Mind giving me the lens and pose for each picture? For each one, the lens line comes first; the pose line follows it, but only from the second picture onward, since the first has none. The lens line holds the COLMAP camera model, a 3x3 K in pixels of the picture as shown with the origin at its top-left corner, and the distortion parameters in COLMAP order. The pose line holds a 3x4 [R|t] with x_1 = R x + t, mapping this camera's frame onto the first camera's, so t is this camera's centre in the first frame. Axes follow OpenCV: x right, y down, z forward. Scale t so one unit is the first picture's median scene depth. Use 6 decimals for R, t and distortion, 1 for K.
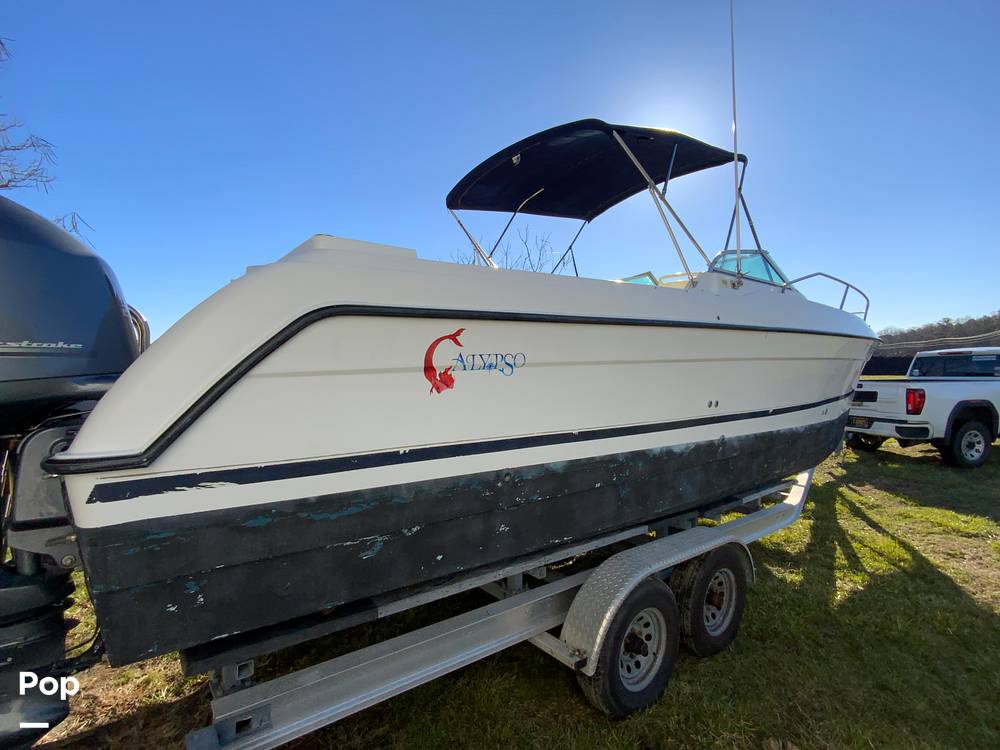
lens RADIAL K [[476.8, 0, 499.6], [0, 476.8, 377.1], [0, 0, 1]] dist [0.020898, -0.017734]
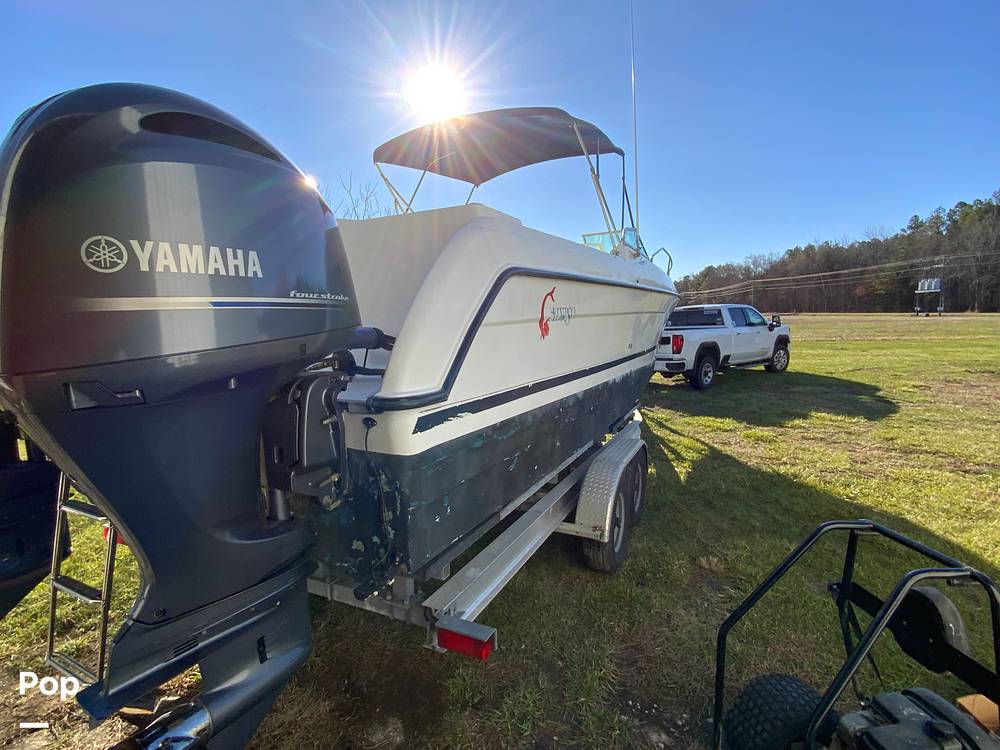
lens RADIAL K [[476.8, 0, 499.6], [0, 476.8, 377.1], [0, 0, 1]] dist [0.020898, -0.017734]
pose [[0.904741, -0.062293, 0.421382, -0.326720], [0.024175, 0.995164, 0.095210, 0.004910], [-0.425275, -0.075953, 0.901871, -0.041984]]
